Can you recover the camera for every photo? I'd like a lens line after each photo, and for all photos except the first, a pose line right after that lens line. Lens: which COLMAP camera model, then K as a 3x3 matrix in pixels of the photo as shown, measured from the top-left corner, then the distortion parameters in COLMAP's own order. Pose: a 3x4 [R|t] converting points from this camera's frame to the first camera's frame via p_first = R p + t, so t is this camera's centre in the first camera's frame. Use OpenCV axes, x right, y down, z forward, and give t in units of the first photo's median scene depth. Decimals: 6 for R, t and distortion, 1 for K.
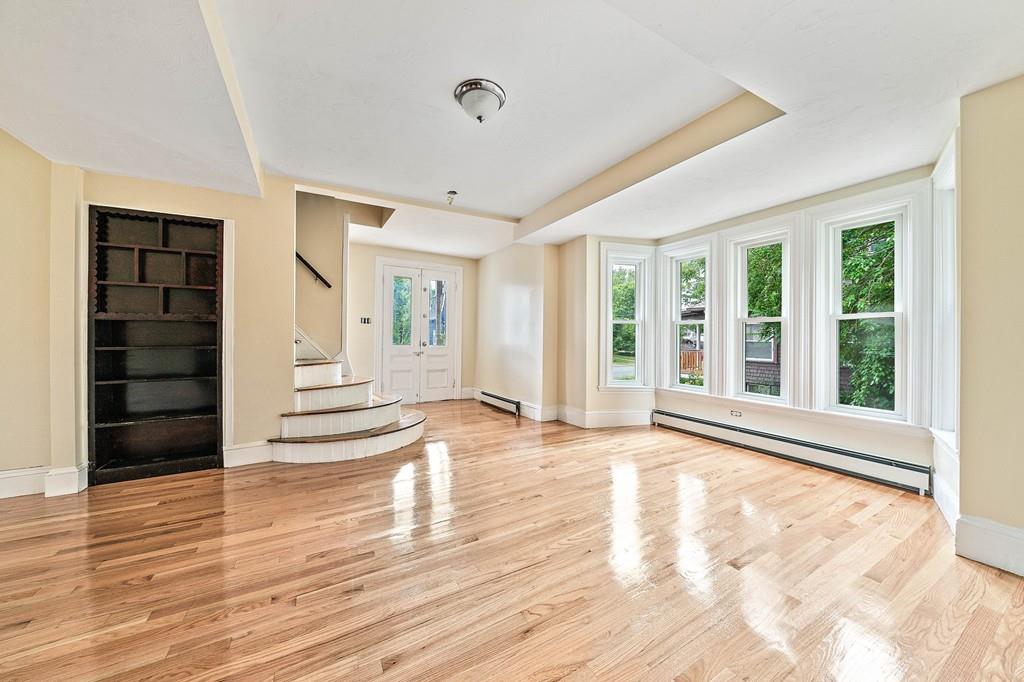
lens RADIAL K [[356.6, 0, 512.0], [0, 356.6, 341.0], [0, 0, 1]] dist [0.001855, 0.000033]
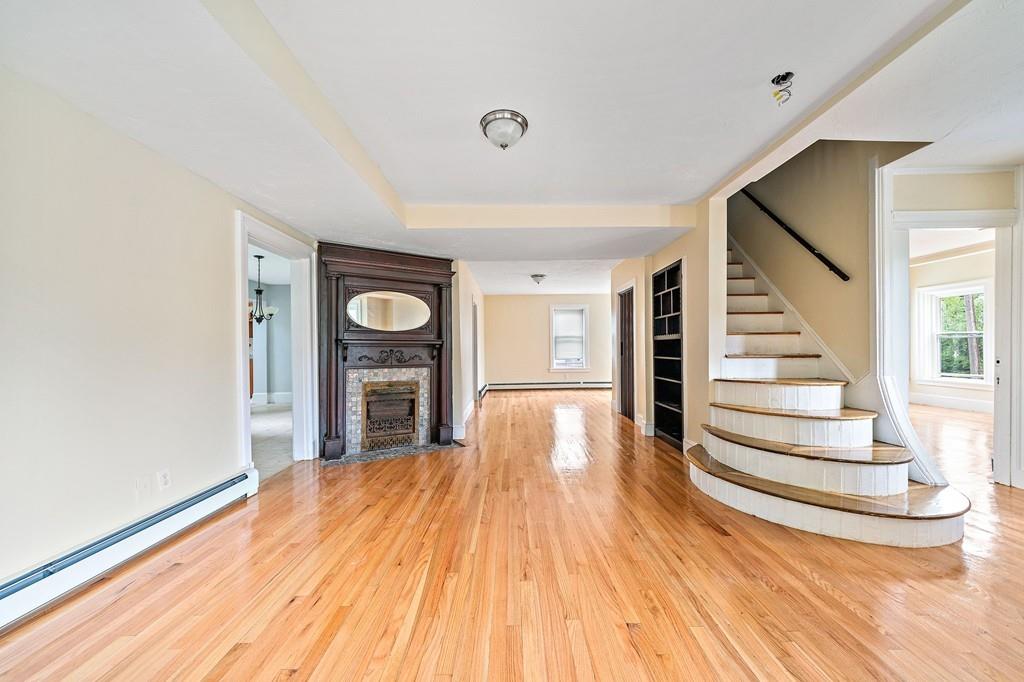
lens RADIAL K [[356.6, 0, 512.0], [0, 356.6, 341.0], [0, 0, 1]] dist [0.001855, 0.000033]
pose [[-0.492853, -0.013120, -0.870014, 0.554120], [-0.000803, 0.999893, -0.014624, -0.024213], [0.870112, -0.006509, -0.492810, 1.031965]]
